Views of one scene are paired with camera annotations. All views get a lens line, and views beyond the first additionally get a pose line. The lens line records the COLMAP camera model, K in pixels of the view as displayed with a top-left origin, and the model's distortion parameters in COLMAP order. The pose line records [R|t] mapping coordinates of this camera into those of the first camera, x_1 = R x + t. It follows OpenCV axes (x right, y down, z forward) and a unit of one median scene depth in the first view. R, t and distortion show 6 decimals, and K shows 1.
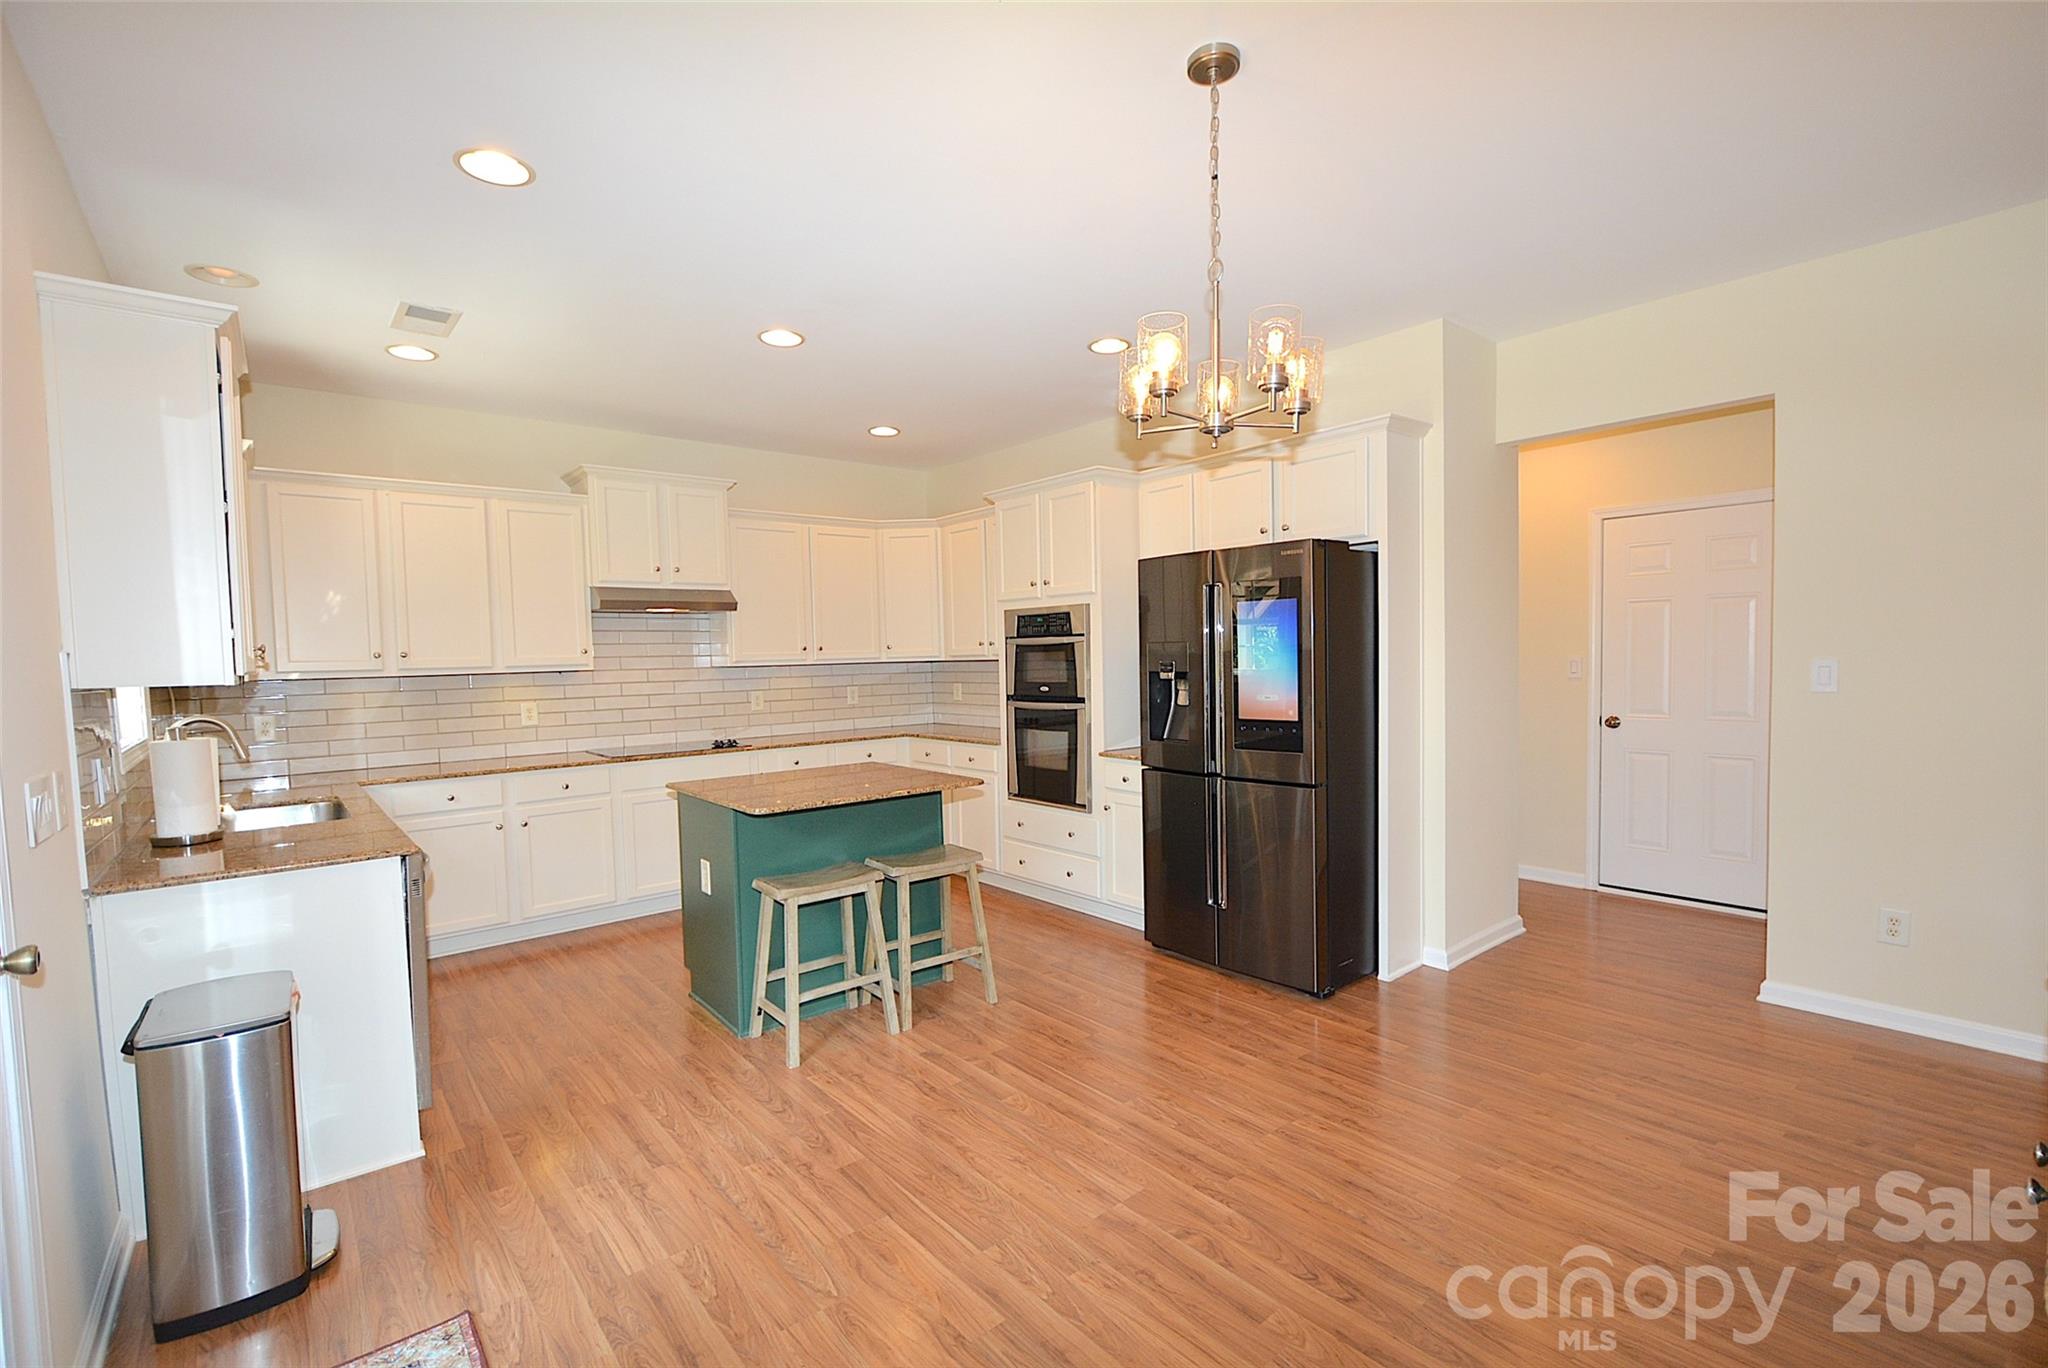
lens RADIAL K [[891.3, 0, 1025.7], [0, 891.3, 695.6], [0, 0, 1]] dist [0.002968, -0.007088]
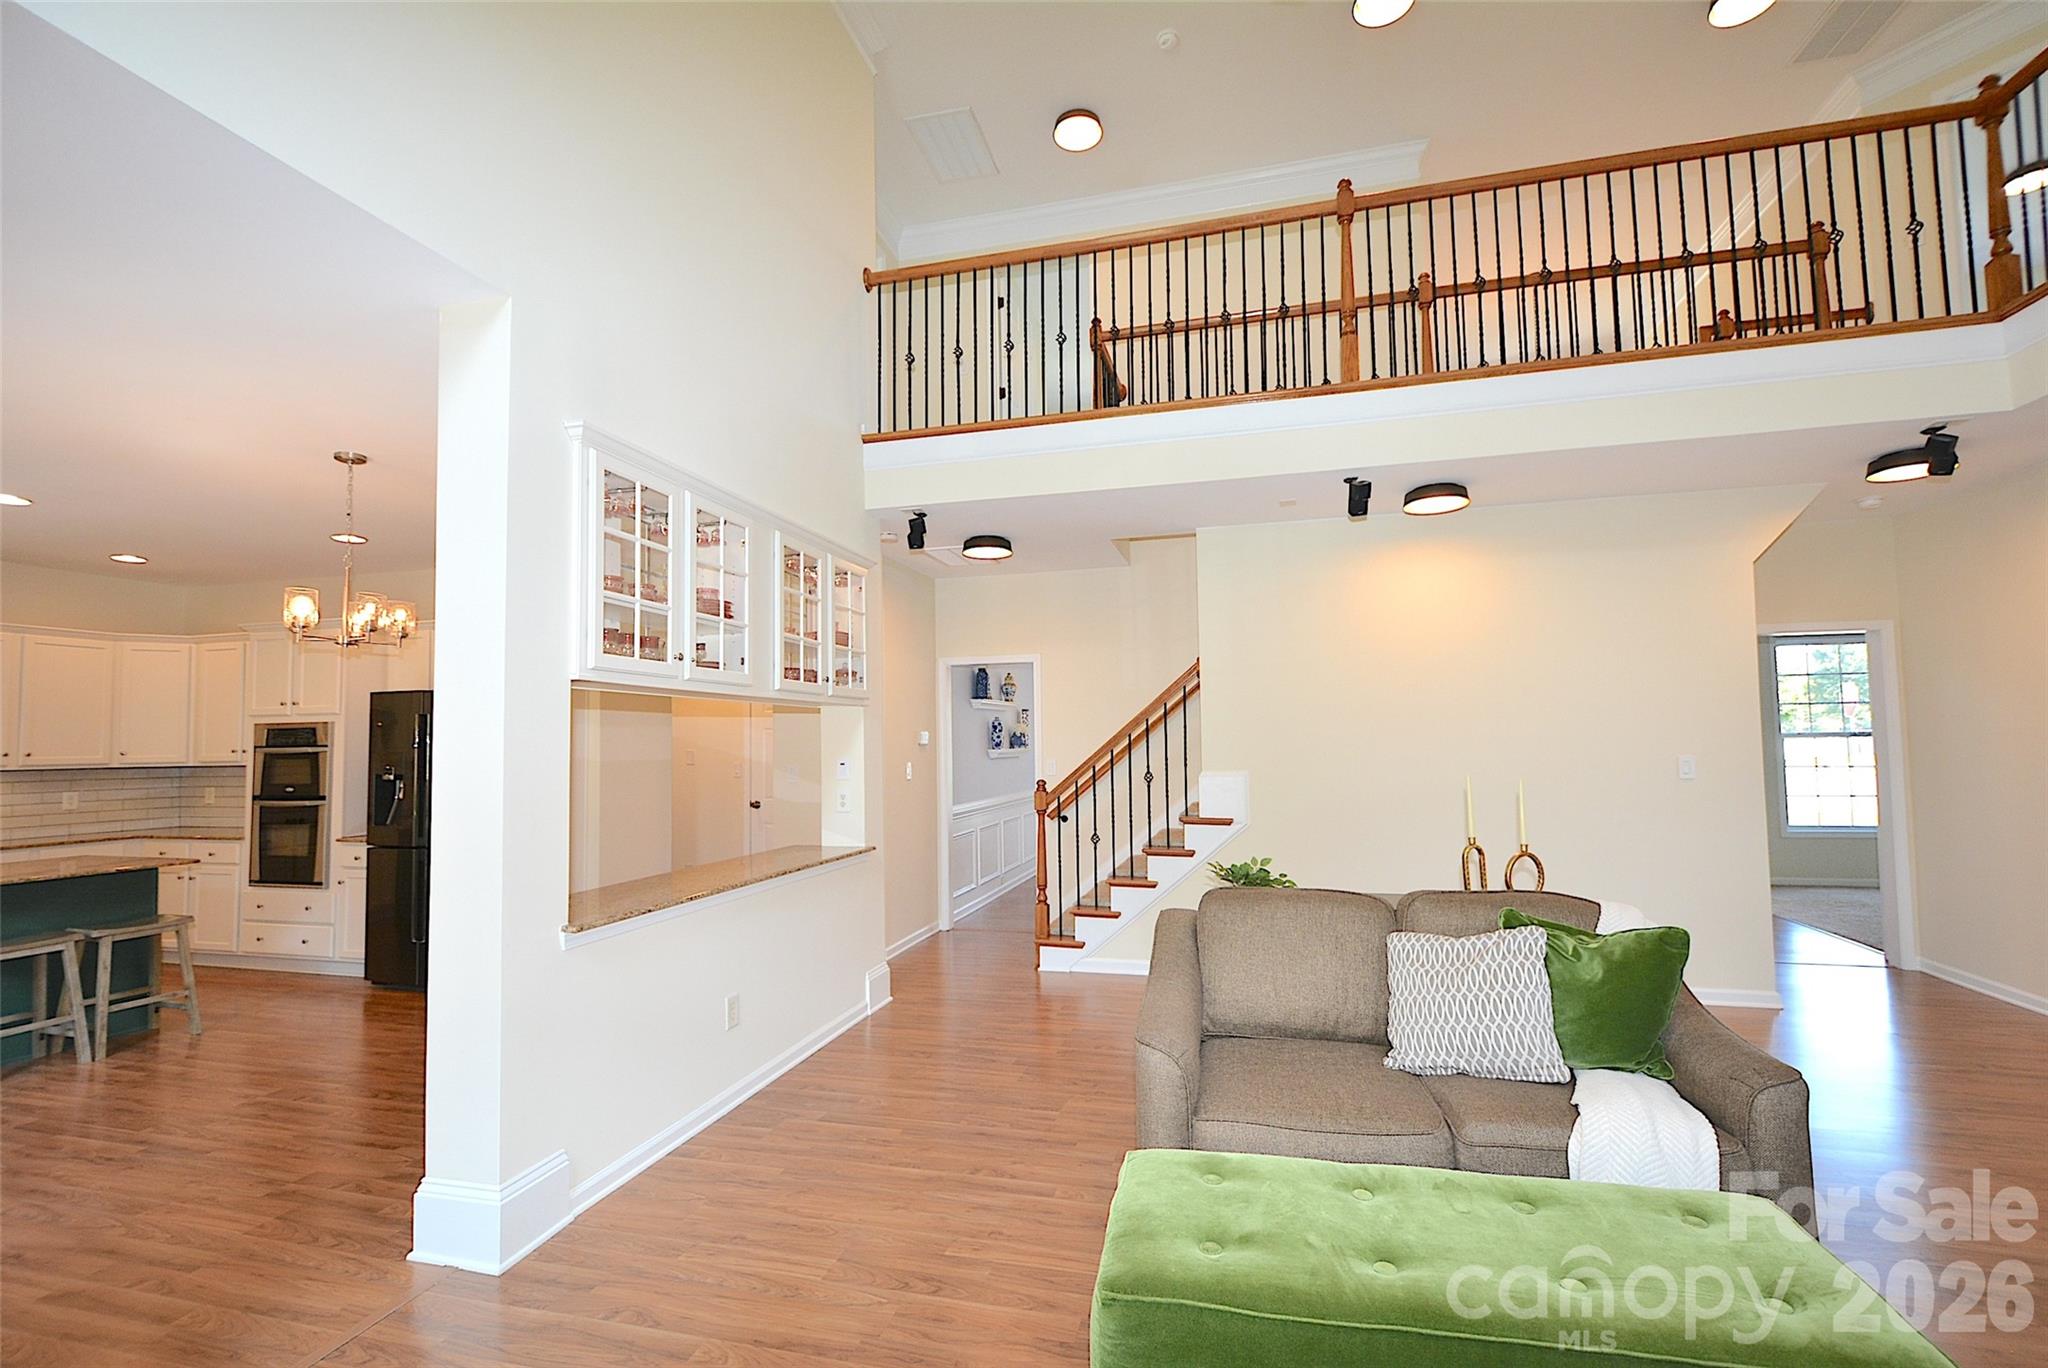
lens RADIAL K [[896.5, 0, 1021.7], [0, 896.5, 694.1], [0, 0, 1]] dist [-0.008279, -0.000103]
pose [[0.815020, 0.043359, 0.577809, 0.134179], [0.024354, 0.993752, -0.108924, 0.020806], [-0.578921, 0.102847, 0.808871, -0.606978]]
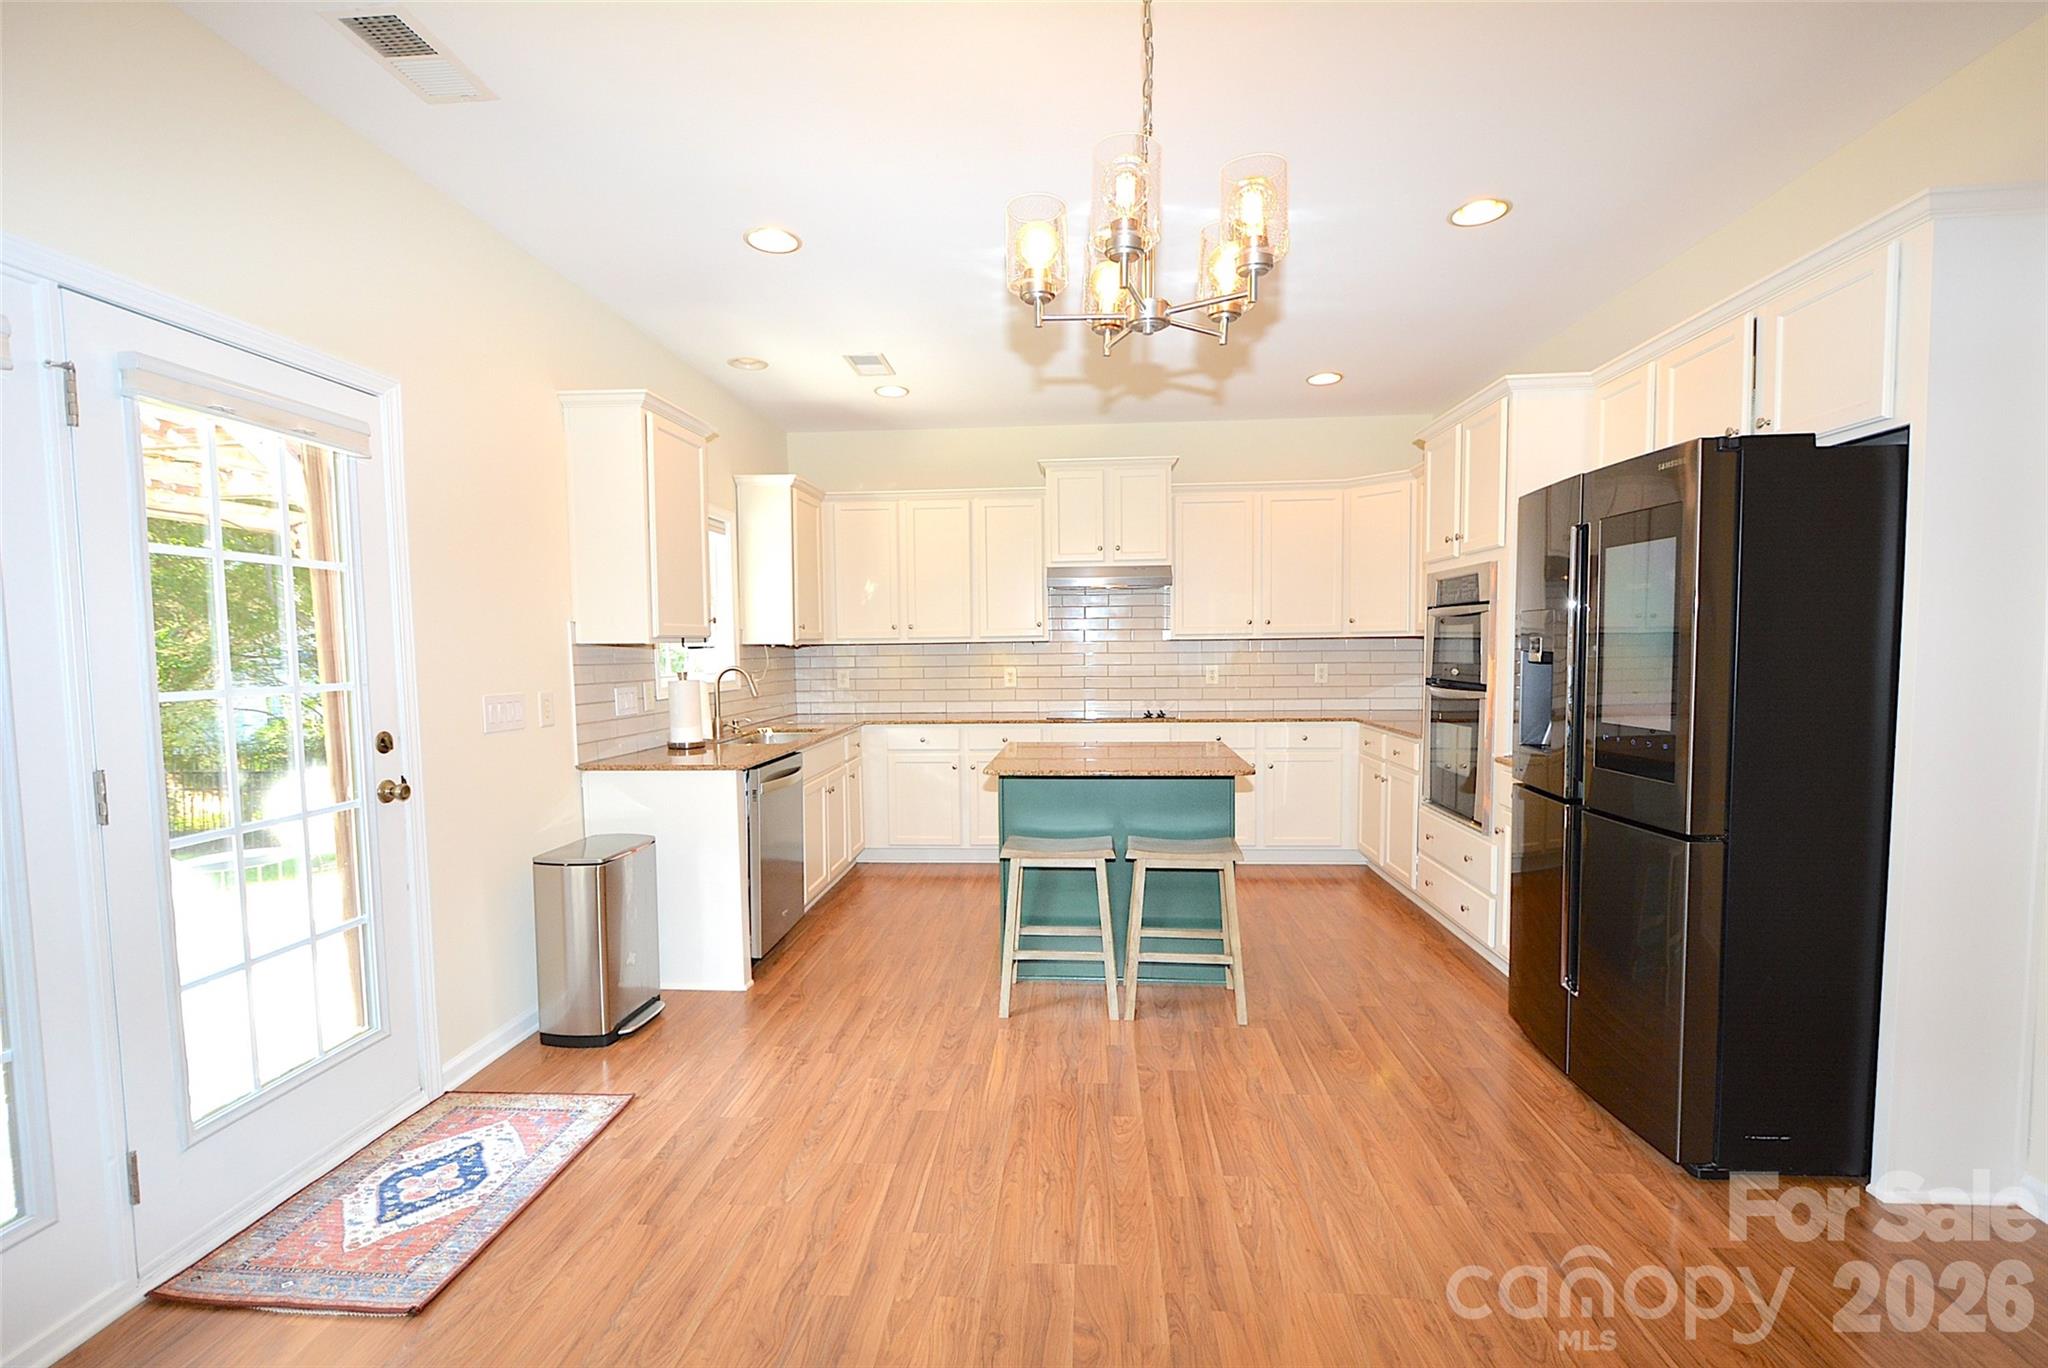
lens RADIAL K [[891.1, 0, 1034.2], [0, 891.1, 700.1], [0, 0, 1]] dist [-0.002338, -0.002659]
pose [[0.723836, 0.058330, -0.687502, 0.313778], [-0.037017, 0.998268, 0.045723, -0.005313], [0.688978, -0.007647, 0.724742, 0.176187]]
